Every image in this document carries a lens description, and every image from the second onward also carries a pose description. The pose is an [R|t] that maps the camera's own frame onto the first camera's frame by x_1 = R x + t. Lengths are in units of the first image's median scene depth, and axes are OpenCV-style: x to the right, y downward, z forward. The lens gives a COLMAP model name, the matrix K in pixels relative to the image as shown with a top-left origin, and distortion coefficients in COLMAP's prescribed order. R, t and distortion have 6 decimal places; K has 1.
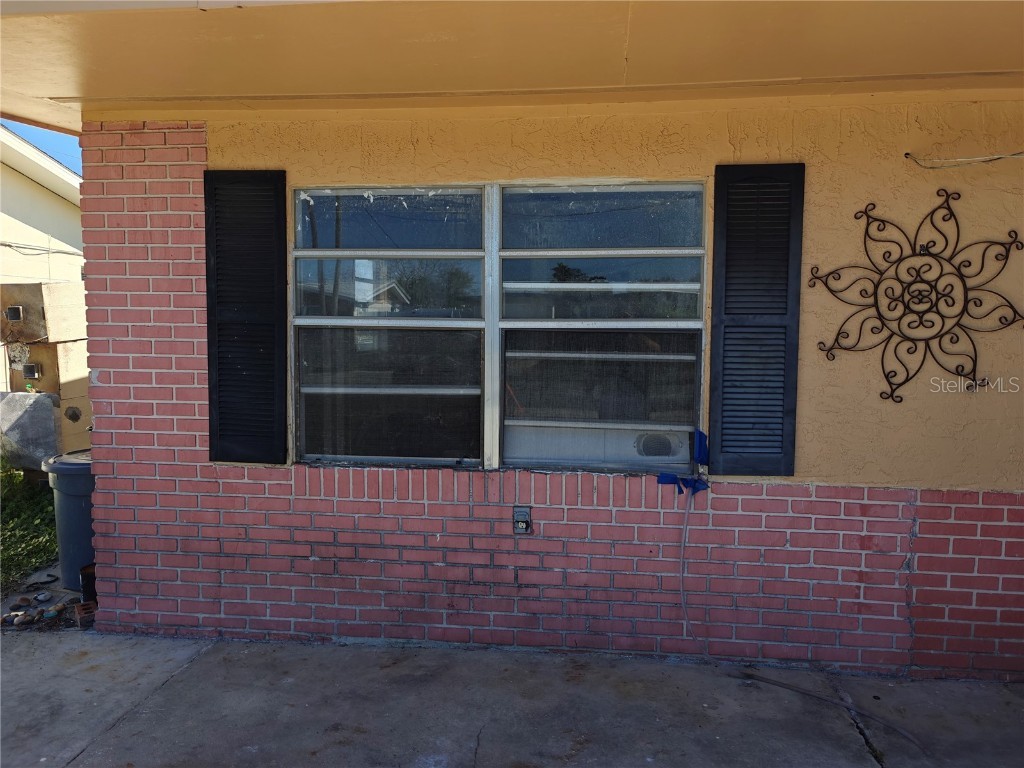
lens RADIAL K [[754.9, 0, 516.4], [0, 754.9, 384.0], [0, 0, 1]] dist [0.015056, 0.000818]
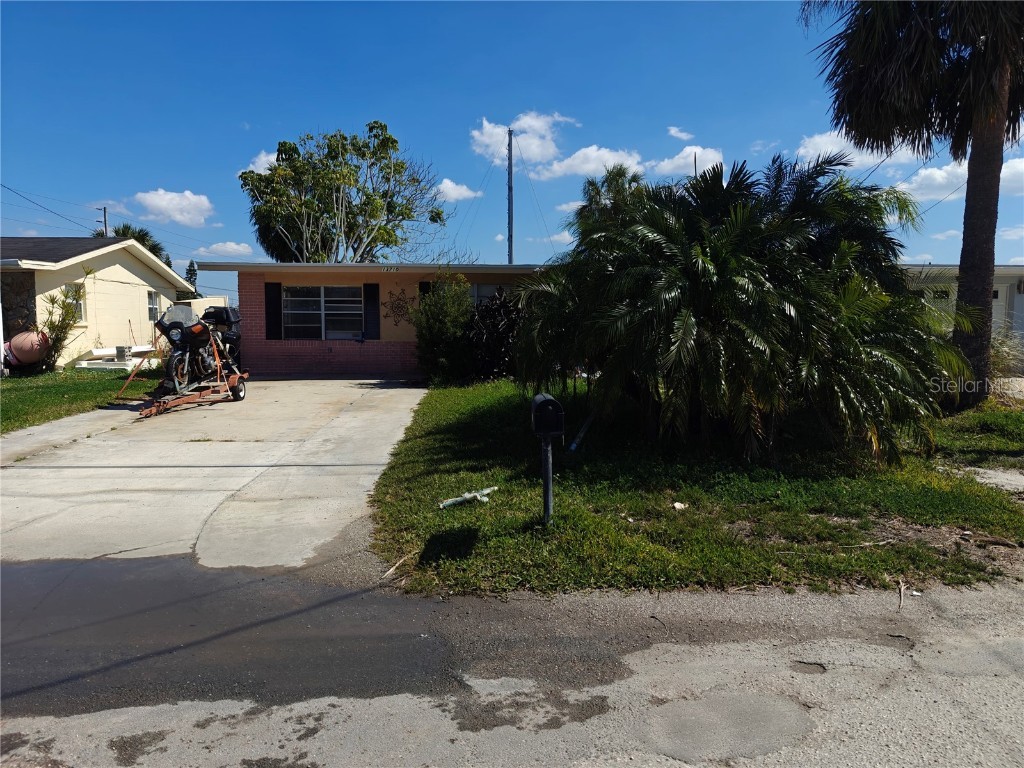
lens RADIAL K [[754.9, 0, 520.5], [0, 754.9, 385.1], [0, 0, 1]] dist [0.015056, 0.000818]
pose [[0.984372, -0.019771, 0.174989, 0.397479], [0.018505, 0.999789, 0.008866, 0.413911], [-0.175128, -0.005490, 0.984530, -4.504023]]
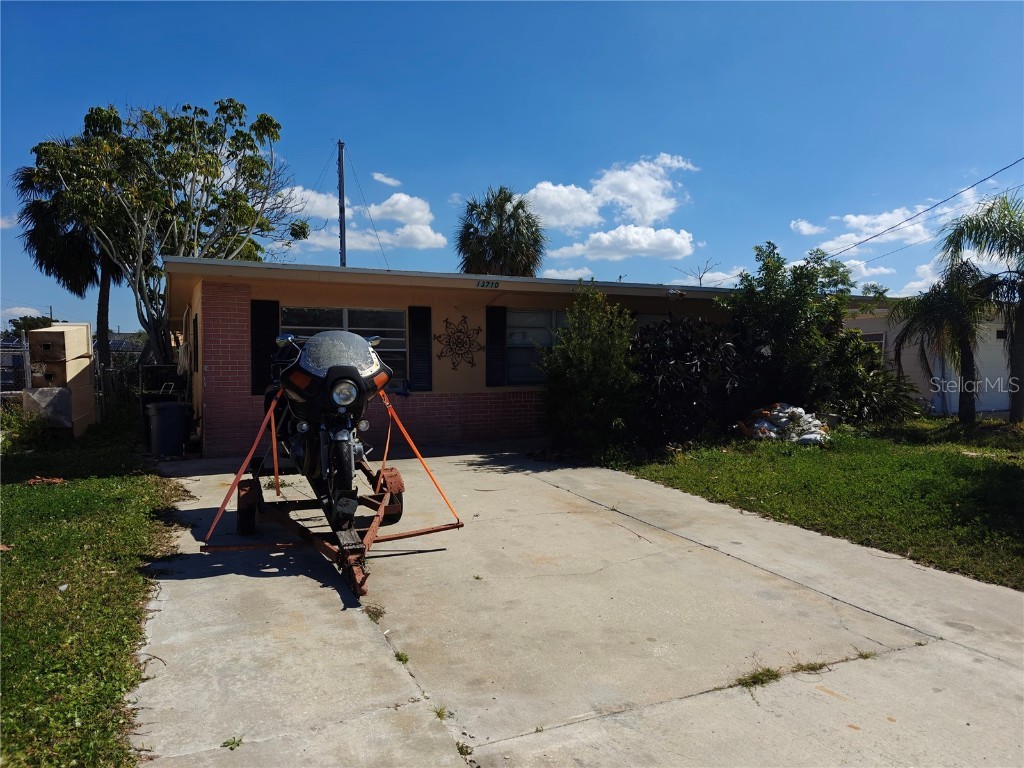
lens RADIAL K [[754.9, 0, 517.8], [0, 754.9, 387.7], [0, 0, 1]] dist [0.015056, 0.000818]
pose [[0.835671, -0.024602, 0.548680, -1.256083], [0.051188, 0.998137, -0.033206, 0.240825], [-0.546840, 0.055835, 0.835373, -2.222026]]
